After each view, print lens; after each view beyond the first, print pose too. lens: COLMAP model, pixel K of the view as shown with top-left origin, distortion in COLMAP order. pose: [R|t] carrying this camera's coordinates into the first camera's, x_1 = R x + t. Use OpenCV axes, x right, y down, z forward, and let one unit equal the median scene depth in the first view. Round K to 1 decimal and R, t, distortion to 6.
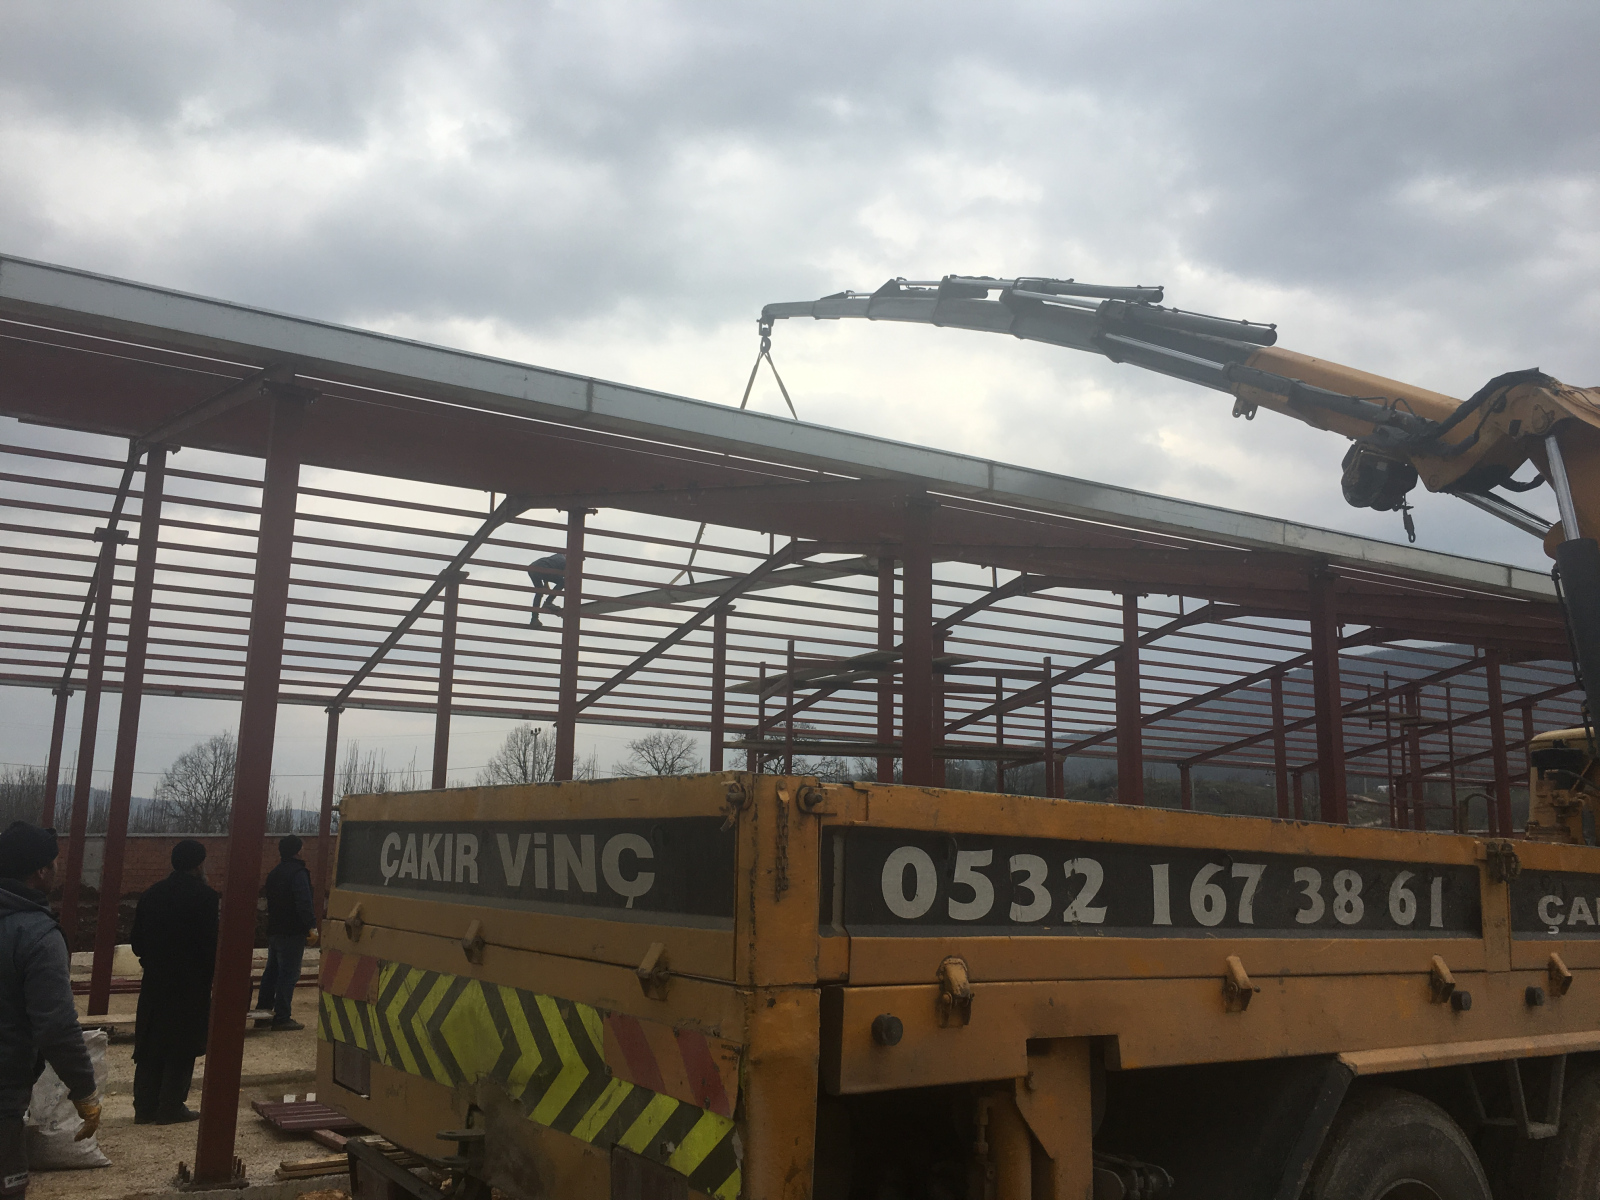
lens RADIAL K [[1490.4, 0, 707.6], [0, 1490.4, 604.5], [0, 0, 1]] dist [0.171376, -0.195957]
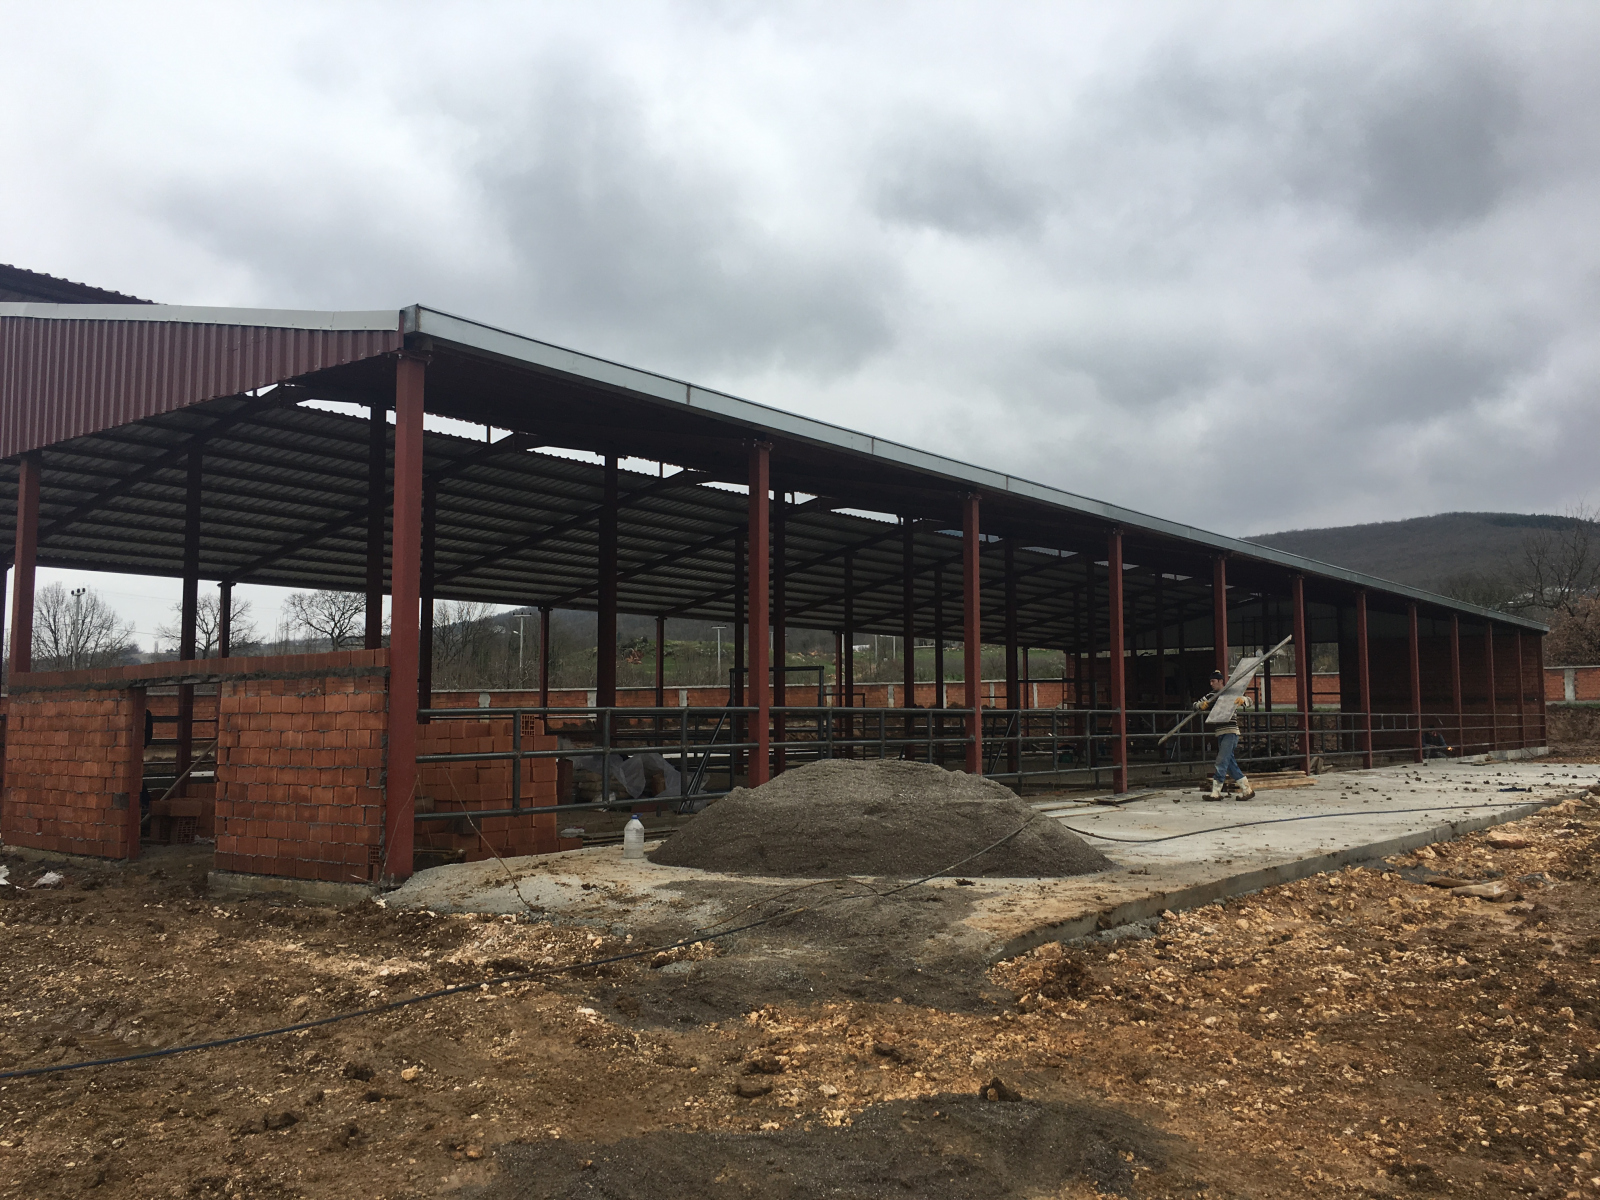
lens RADIAL K [[1490.4, 0, 707.6], [0, 1490.4, 604.5], [0, 0, 1]] dist [0.171376, -0.195957]
pose [[0.936741, 0.009410, 0.349896, -0.454526], [-0.044614, 0.994695, 0.092689, -0.057259], [-0.347167, -0.102436, 0.932192, -0.308230]]
